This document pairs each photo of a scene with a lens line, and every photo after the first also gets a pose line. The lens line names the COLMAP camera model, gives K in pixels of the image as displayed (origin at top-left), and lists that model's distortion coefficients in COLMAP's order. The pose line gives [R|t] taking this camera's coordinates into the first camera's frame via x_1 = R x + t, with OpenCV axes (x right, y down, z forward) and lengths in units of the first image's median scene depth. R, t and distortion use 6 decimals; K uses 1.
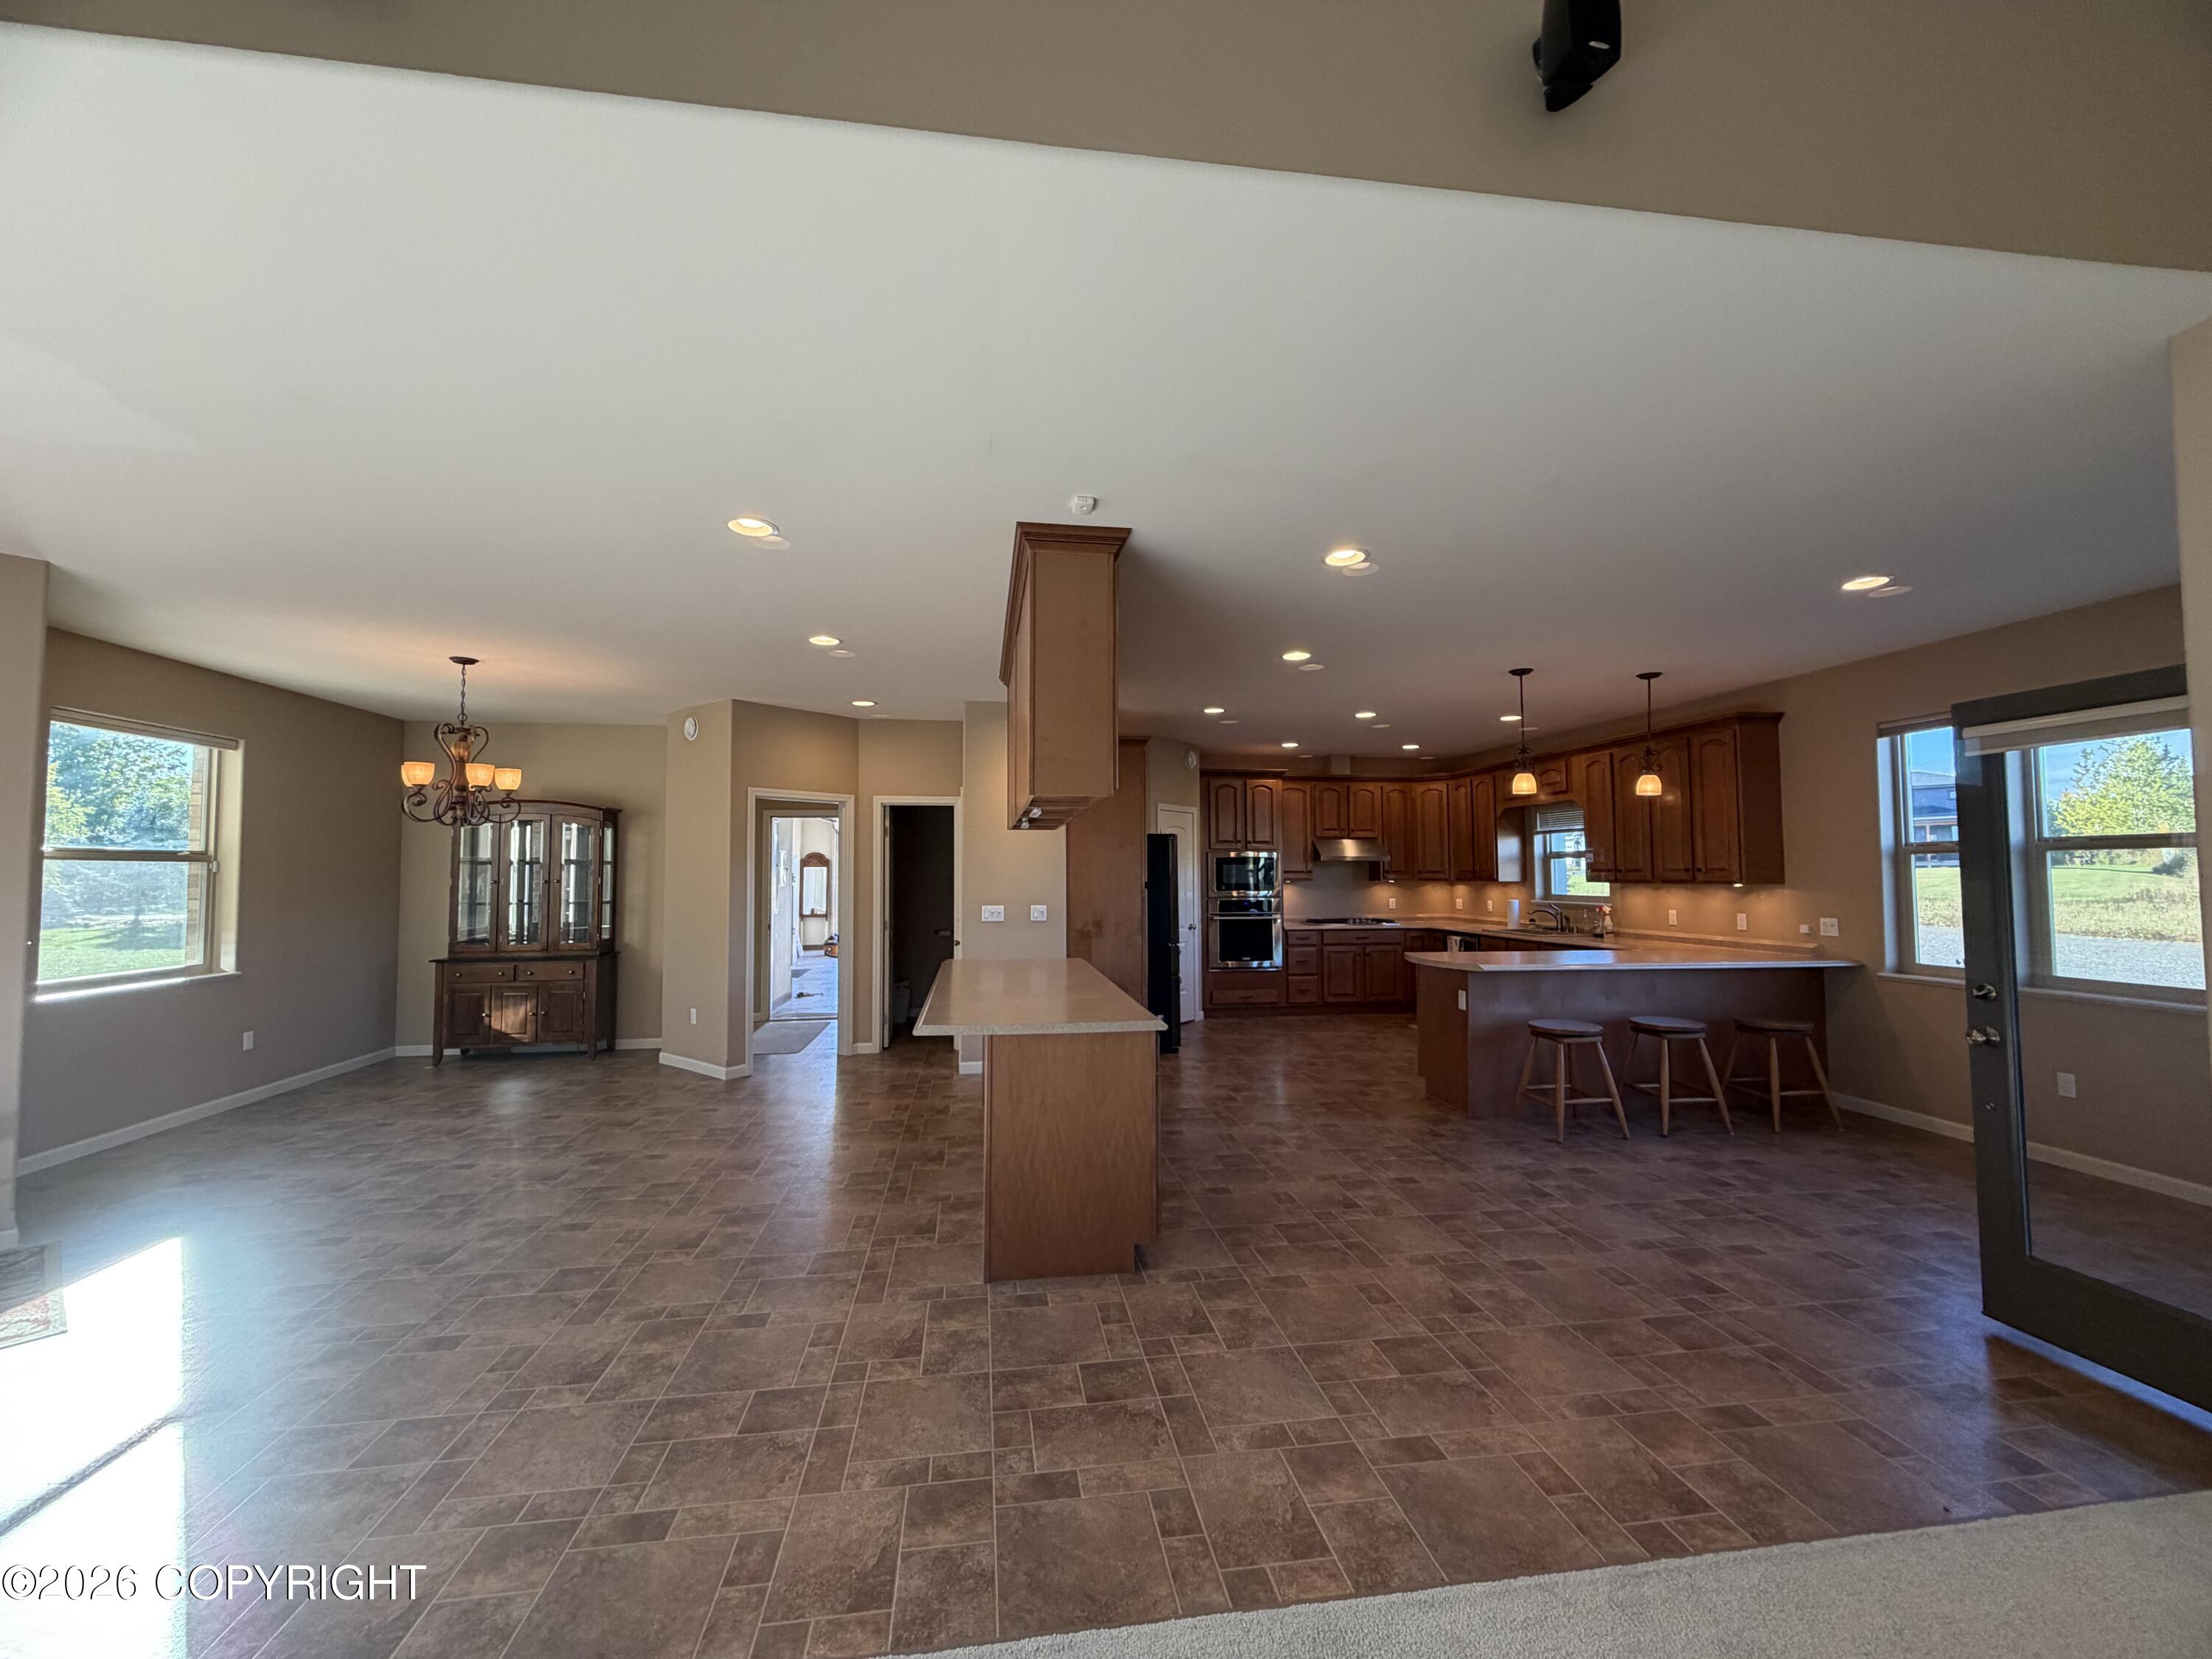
lens RADIAL K [[881.1, 0, 1094.4], [0, 881.1, 828.9], [0, 0, 1]] dist [0.007999, -0.000530]
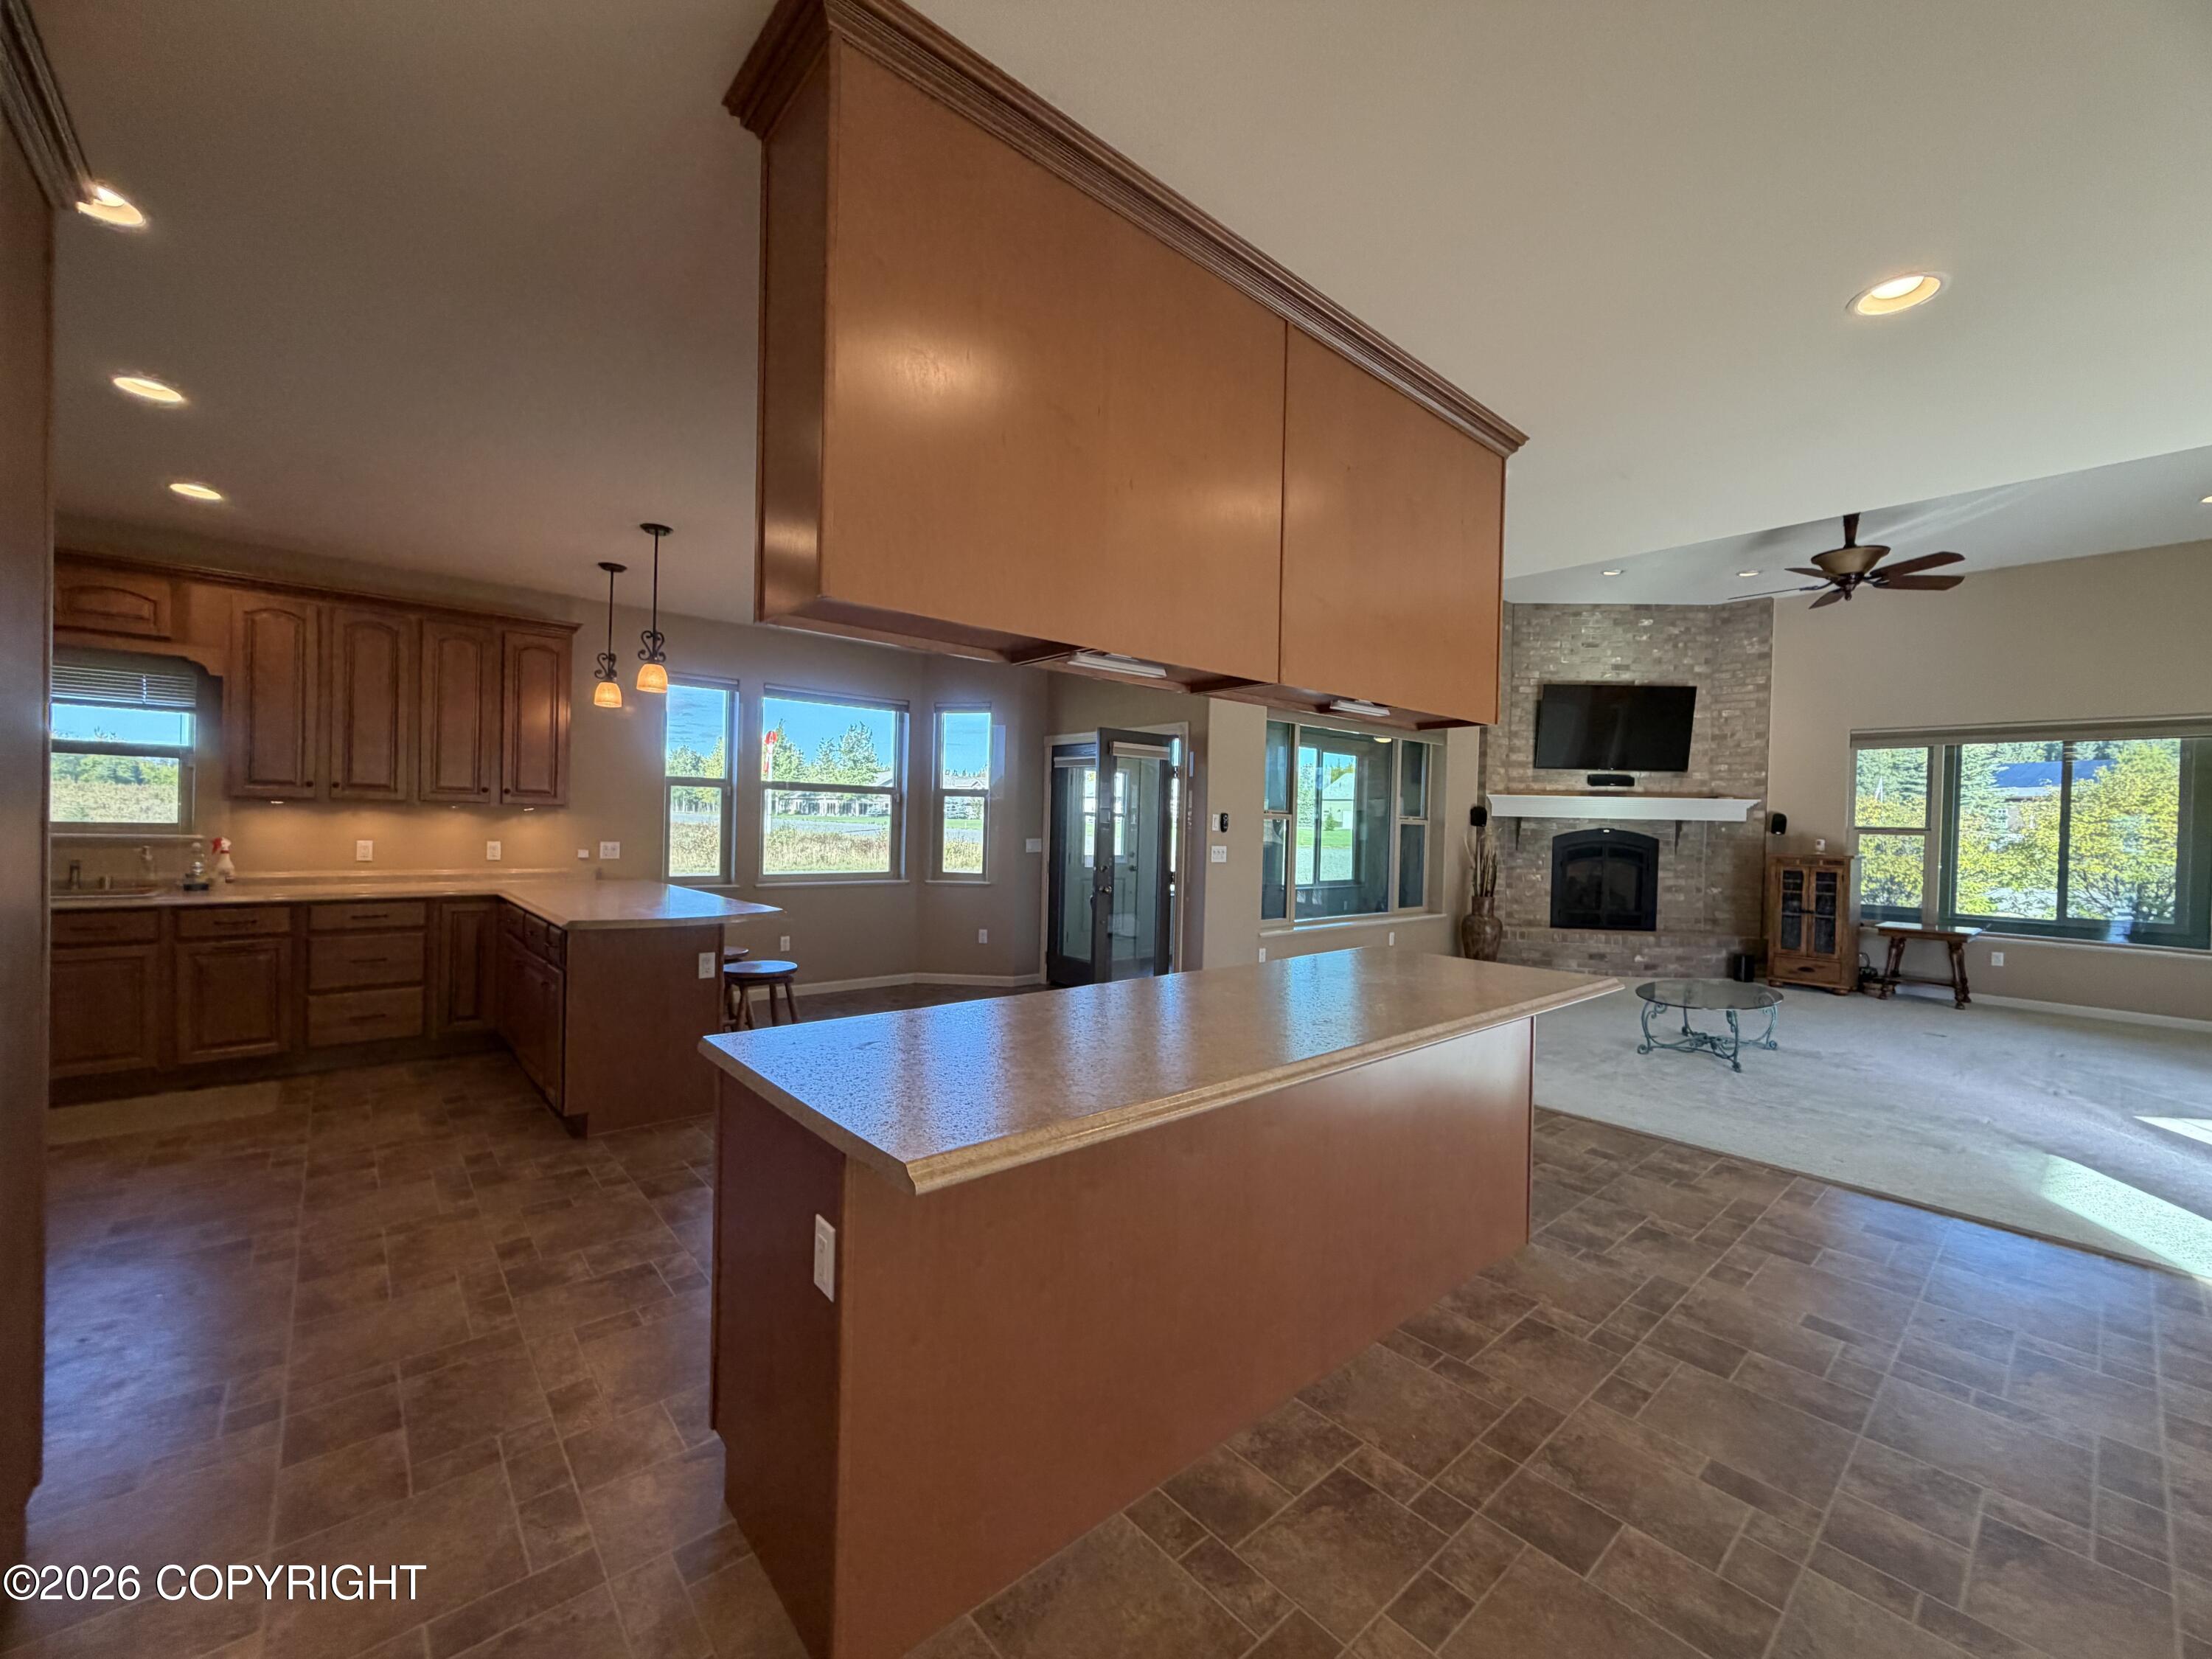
lens RADIAL K [[881.1, 0, 1103.5], [0, 881.1, 834.1], [0, 0, 1]] dist [0.007999, -0.000530]
pose [[-0.552454, -0.019036, 0.833326, -0.228893], [-0.064801, 0.997694, -0.020169, 0.046295], [-0.831021, -0.065143, -0.552414, 0.678216]]
